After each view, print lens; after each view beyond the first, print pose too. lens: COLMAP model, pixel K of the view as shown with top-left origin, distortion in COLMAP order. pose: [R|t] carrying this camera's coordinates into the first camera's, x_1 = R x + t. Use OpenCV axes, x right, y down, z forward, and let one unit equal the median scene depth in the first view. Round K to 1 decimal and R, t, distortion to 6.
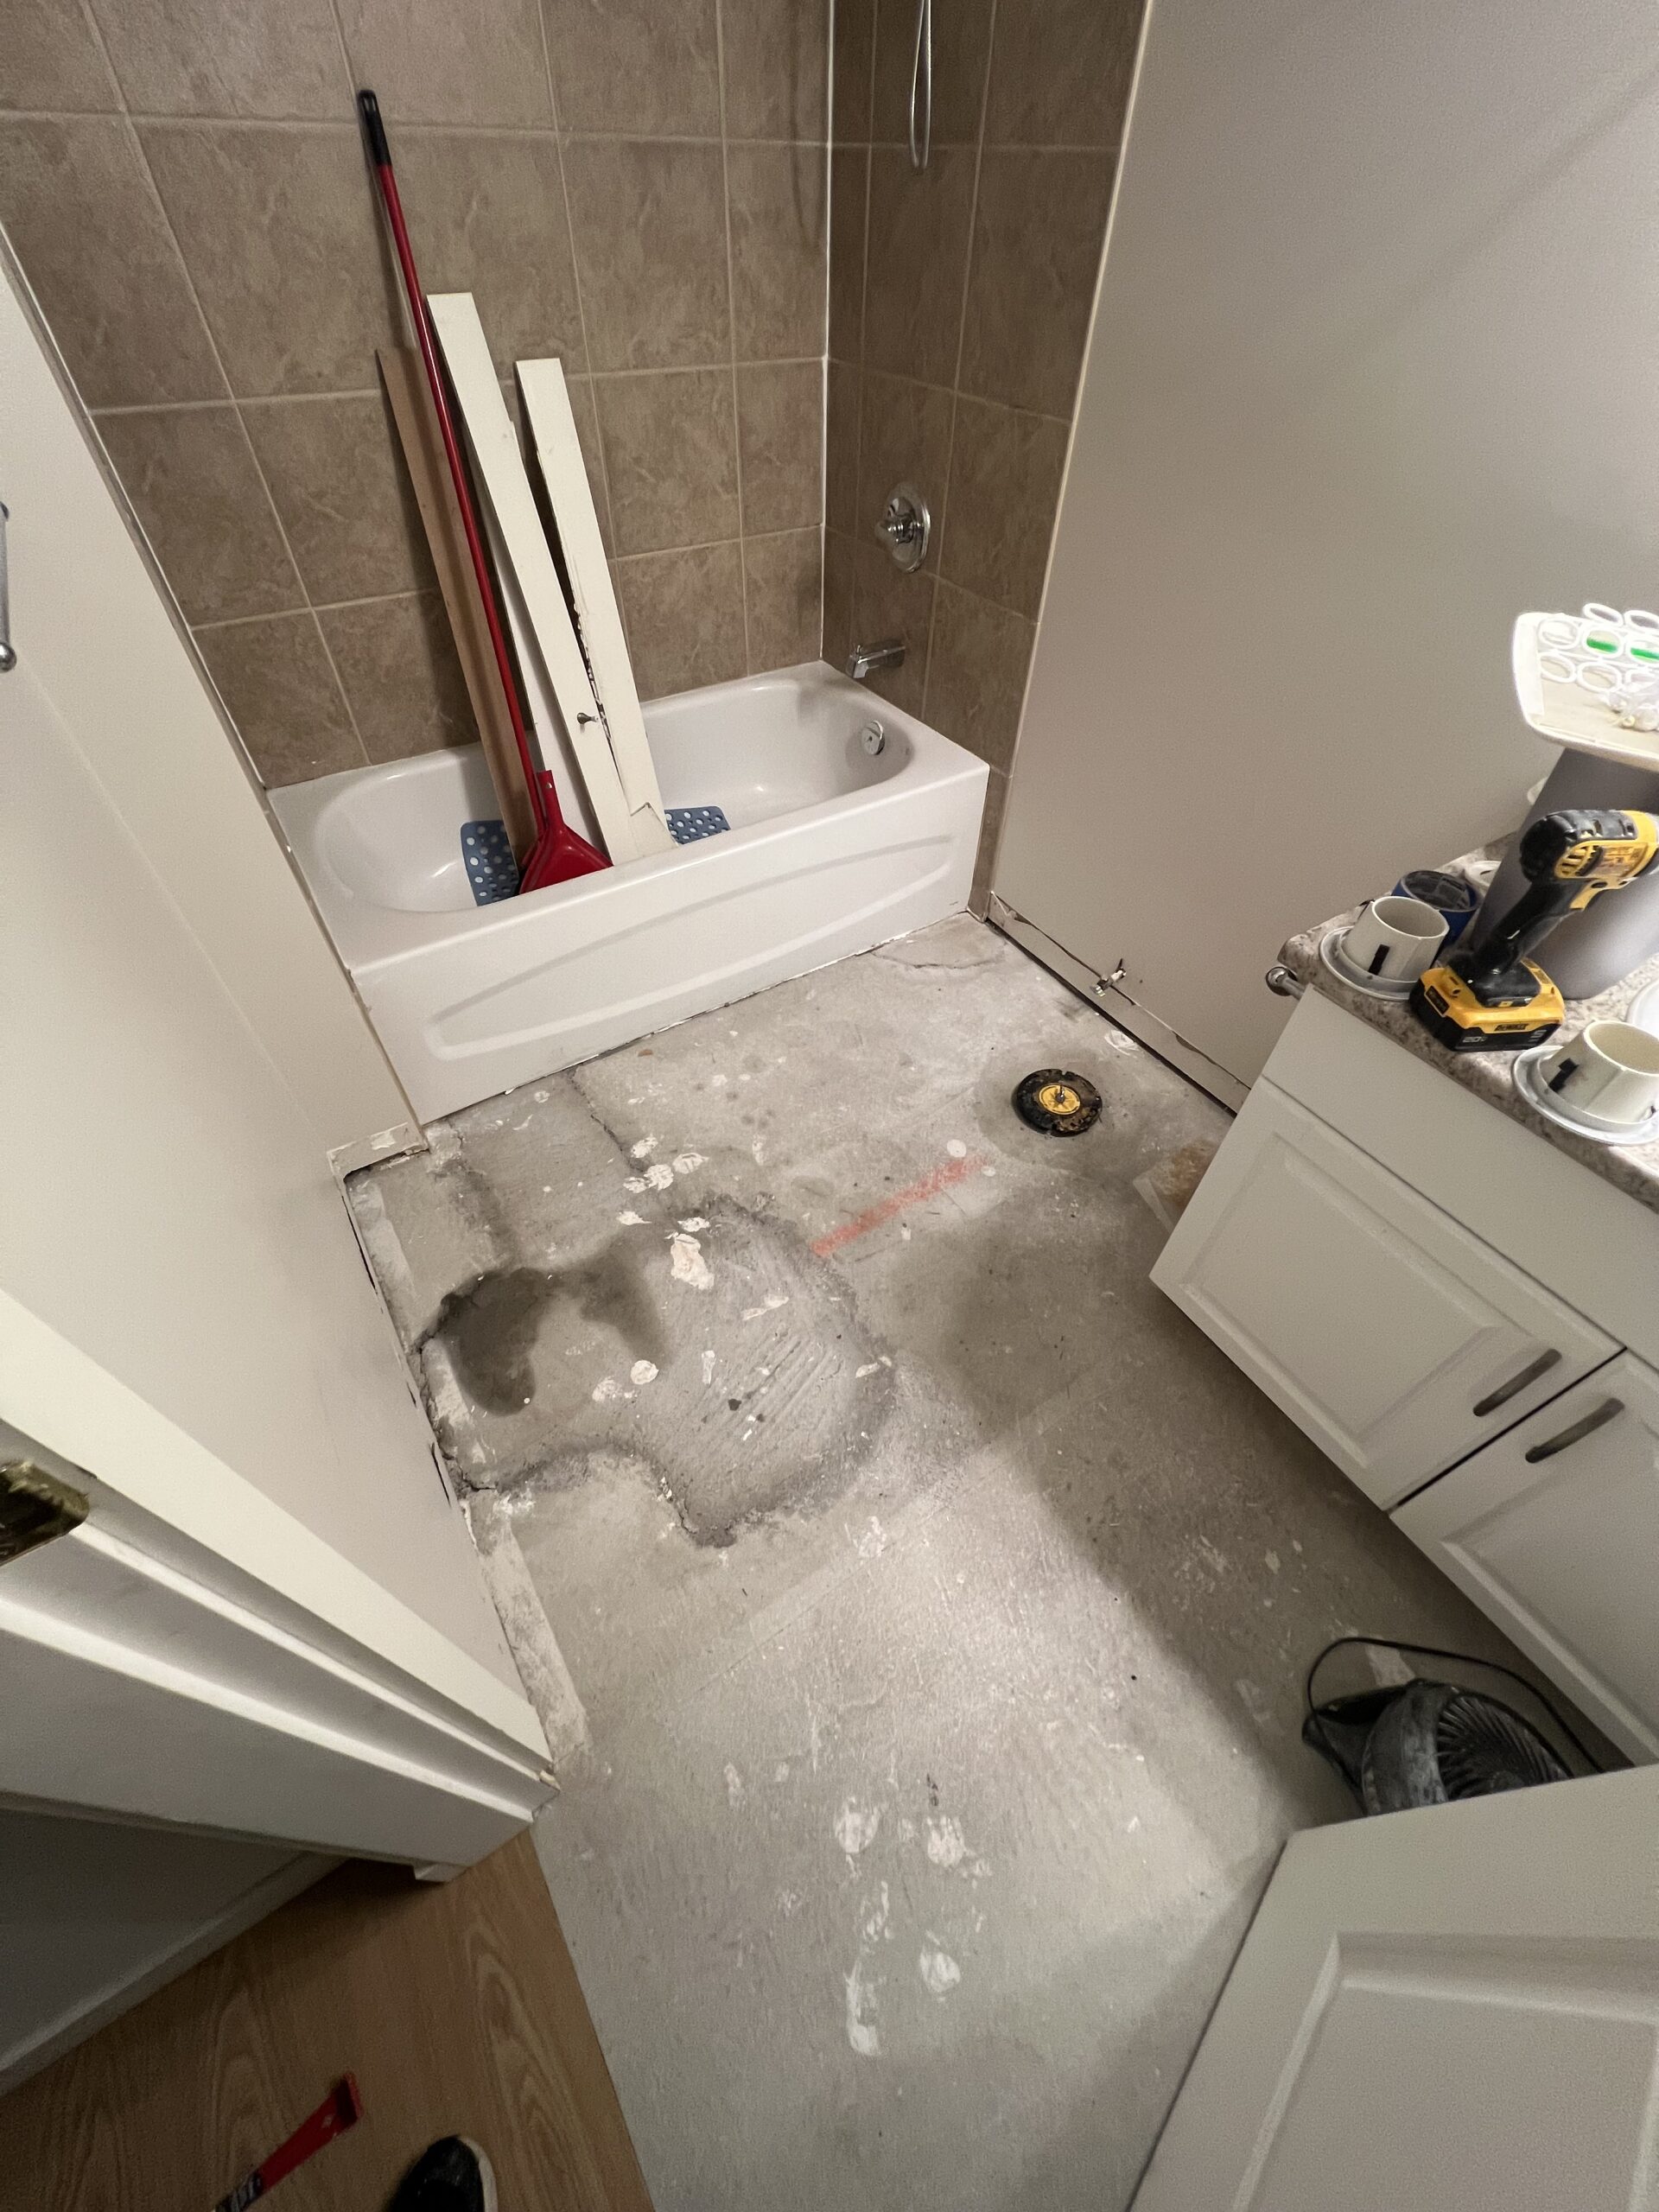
lens RADIAL K [[883.0, 0, 829.7], [0, 883.0, 1104.8], [0, 0, 1]] dist [-0.001848, 0.000590]
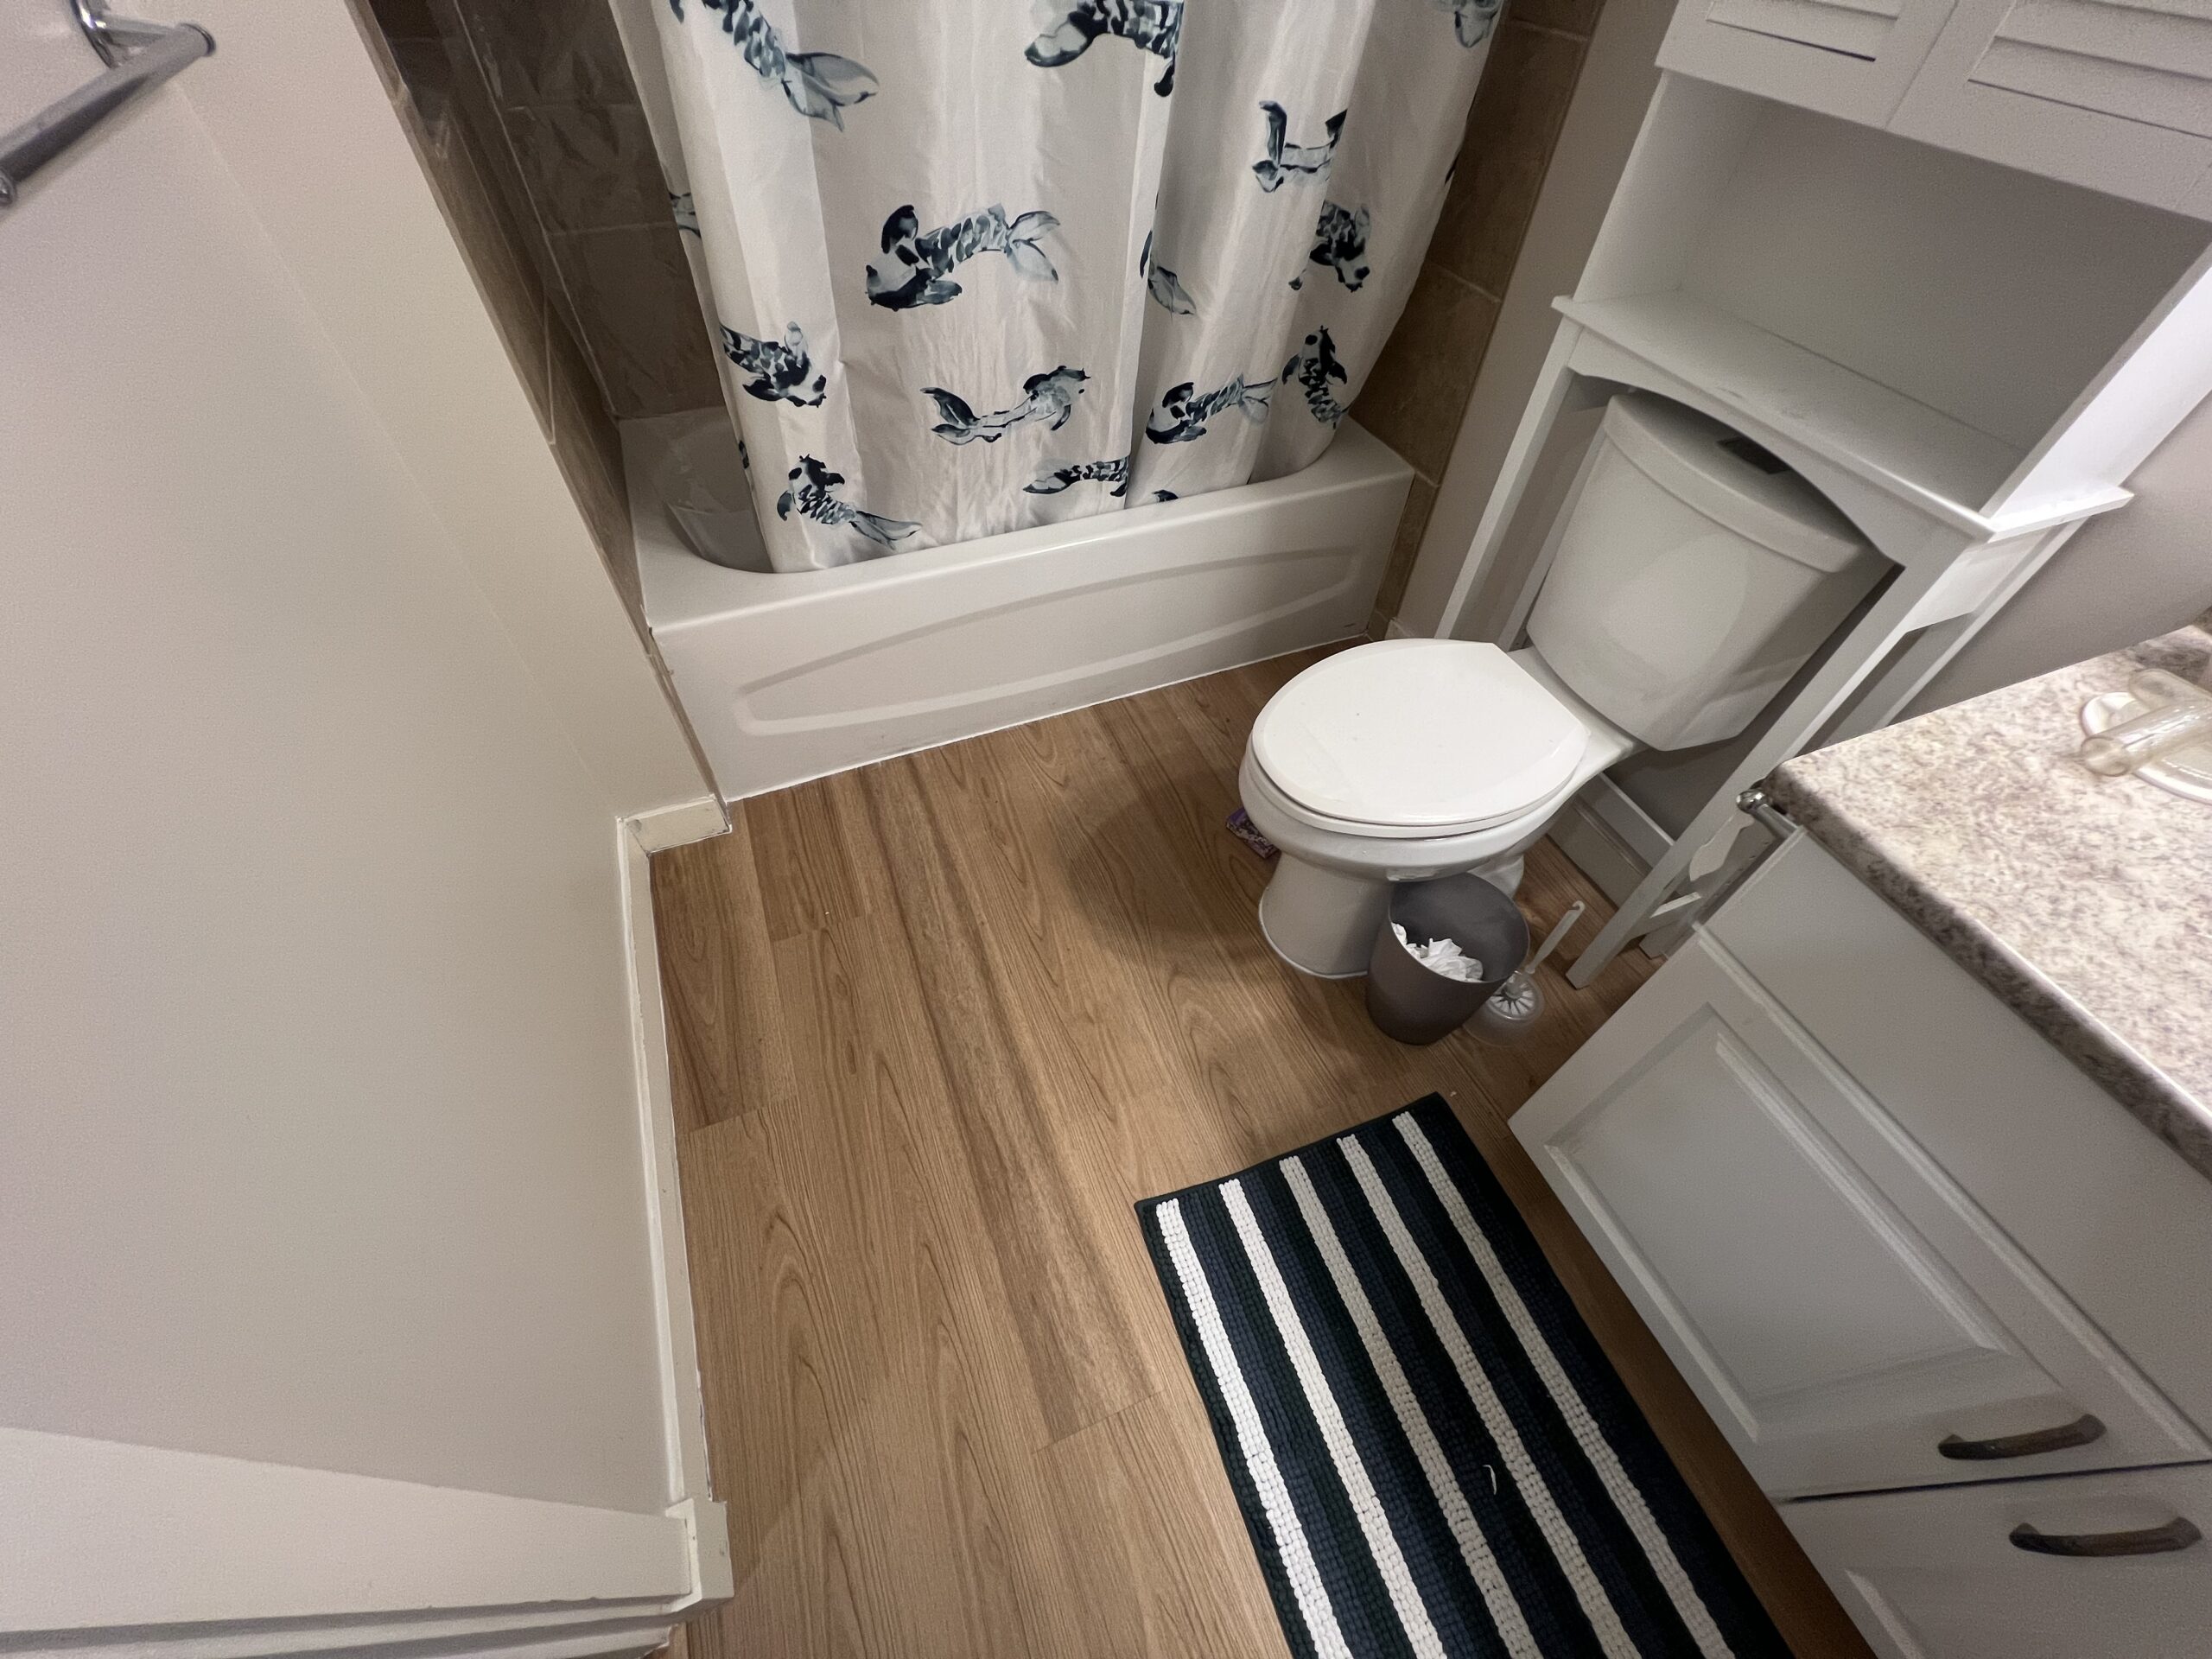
lens RADIAL K [[883.0, 0, 1104.6], [0, 883.0, 829.6], [0, 0, 1]] dist [-0.001848, 0.000590]
pose [[0.982974, 0.145887, -0.111712, 0.046024], [-0.140692, 0.988628, 0.053099, -0.063722], [0.118188, -0.036478, 0.992321, 0.153331]]
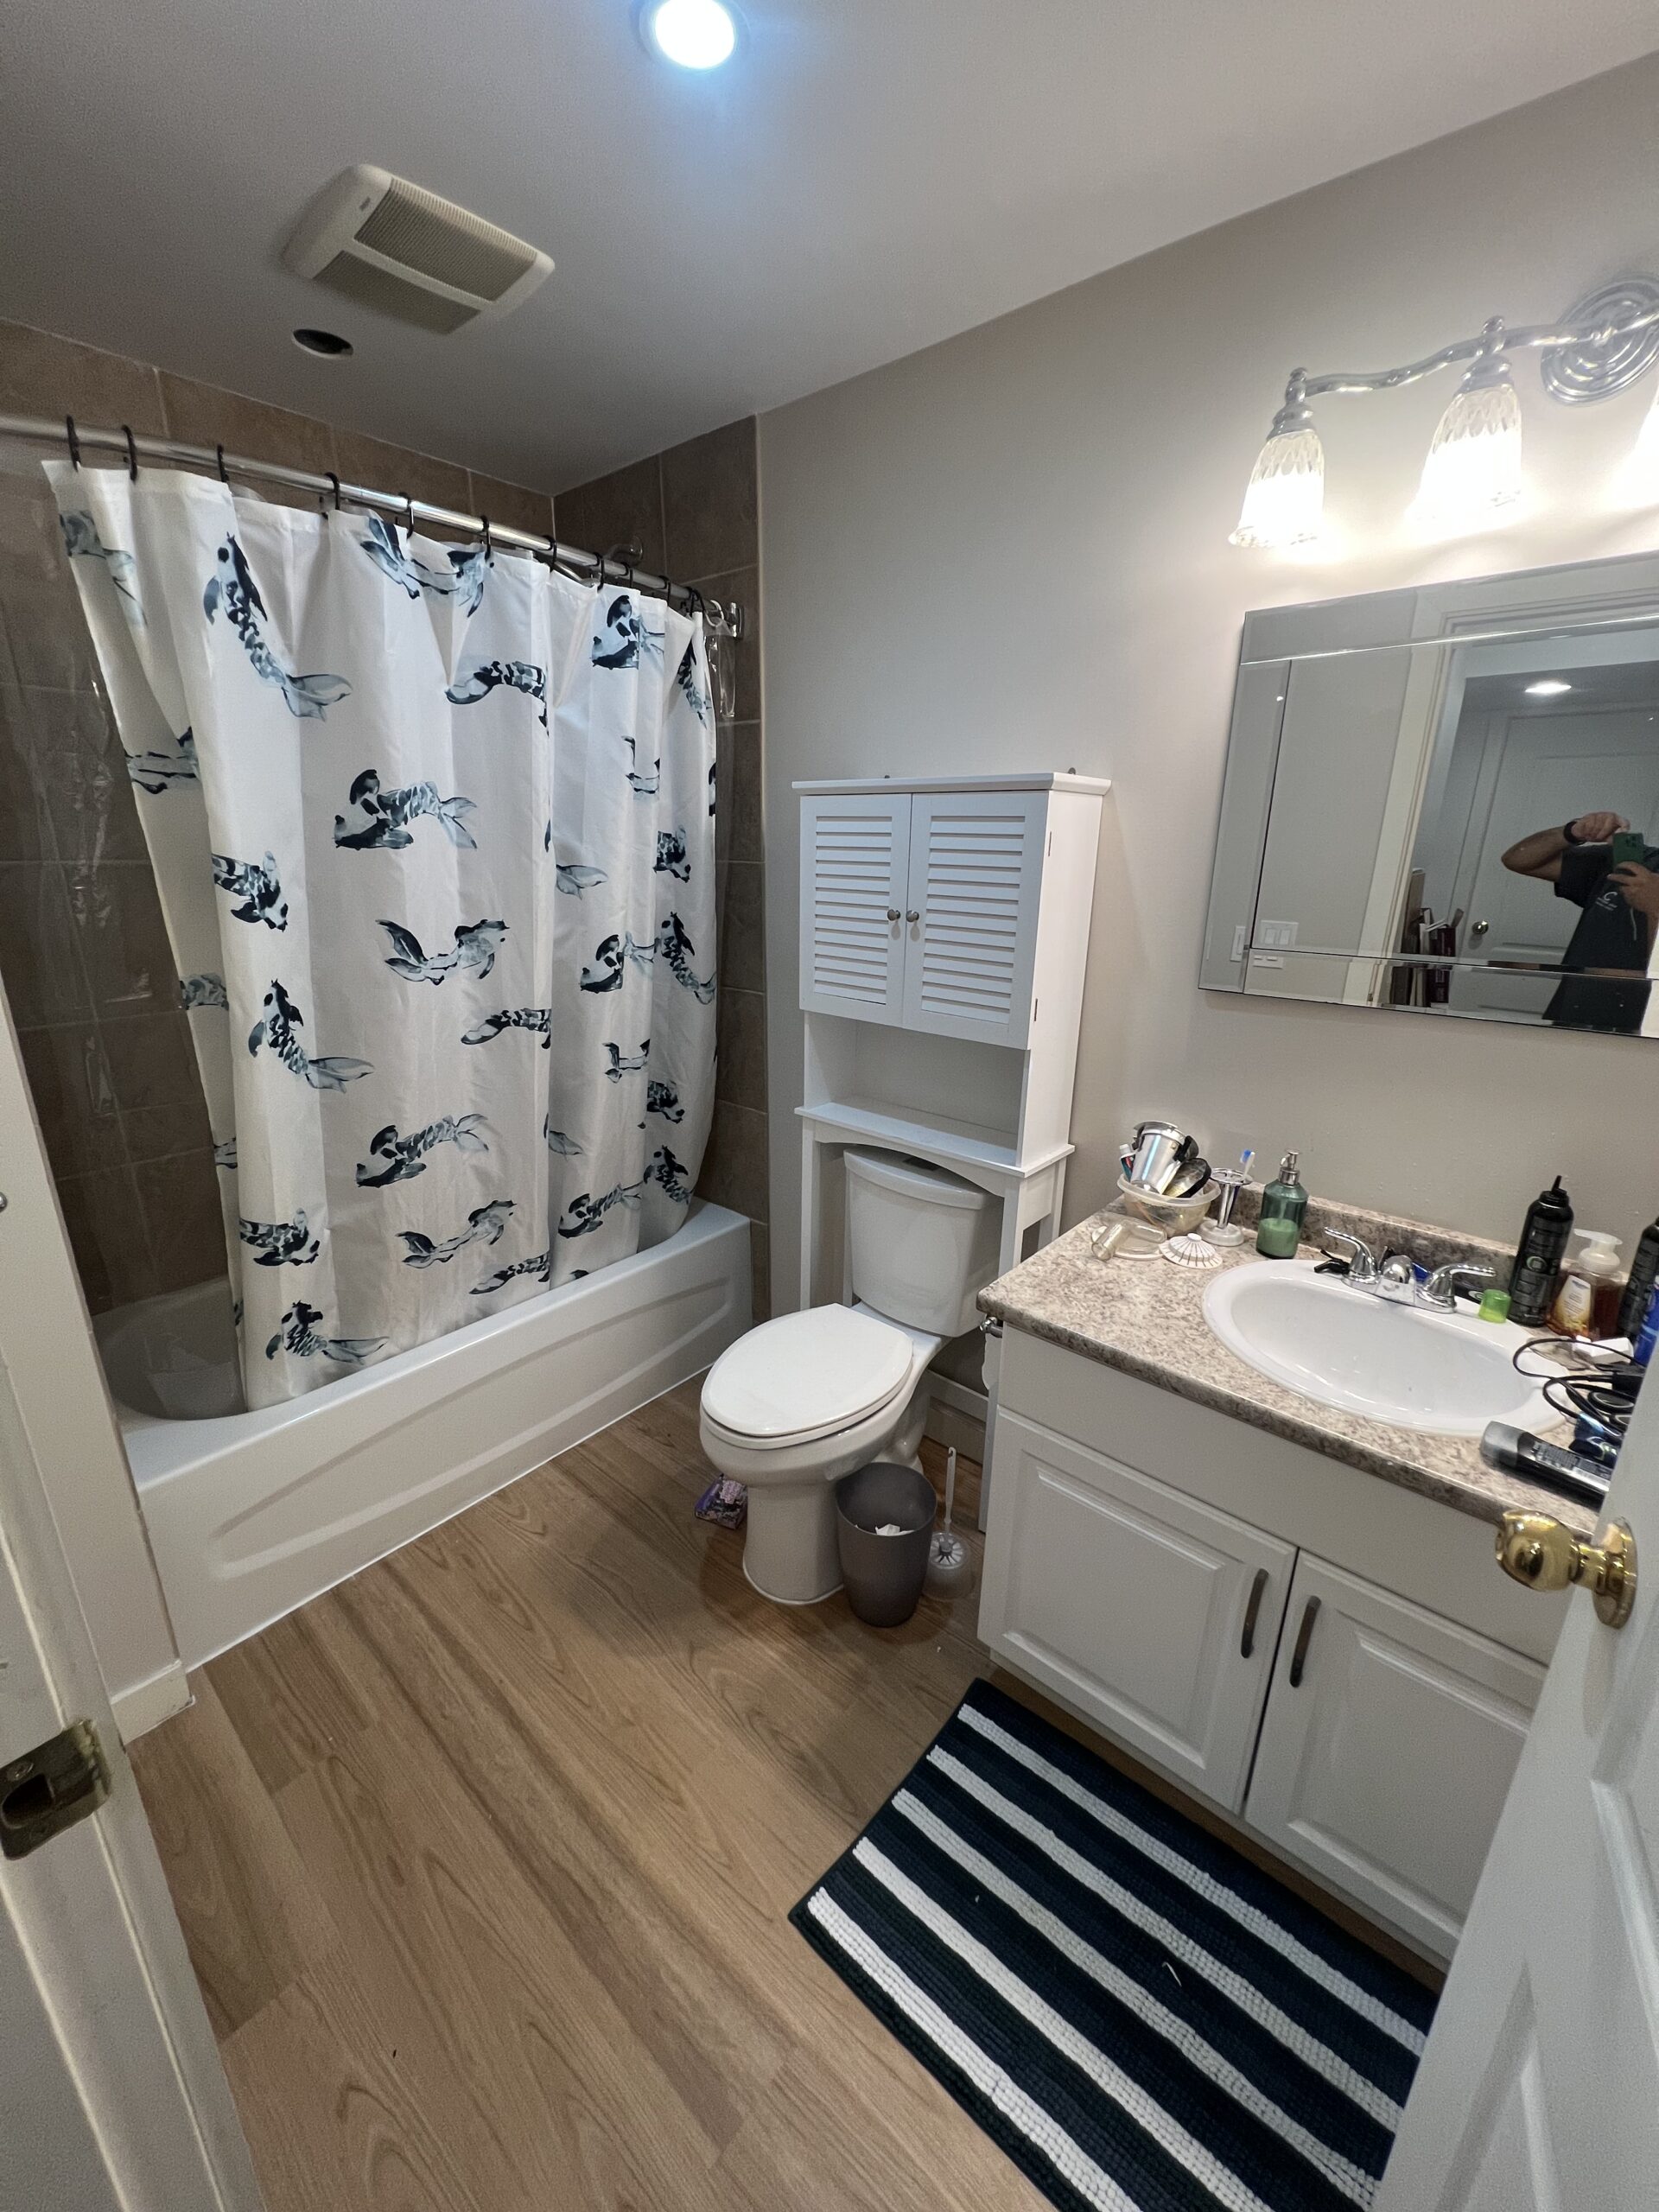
lens RADIAL K [[883.0, 0, 827.3], [0, 883.0, 1103.5], [0, 0, 1]] dist [-0.001848, 0.000590]
pose [[0.961045, -0.092718, 0.260375, -0.025615], [0.210015, 0.857397, -0.469855, 0.103707], [-0.179681, 0.506235, 0.843470, -0.176313]]
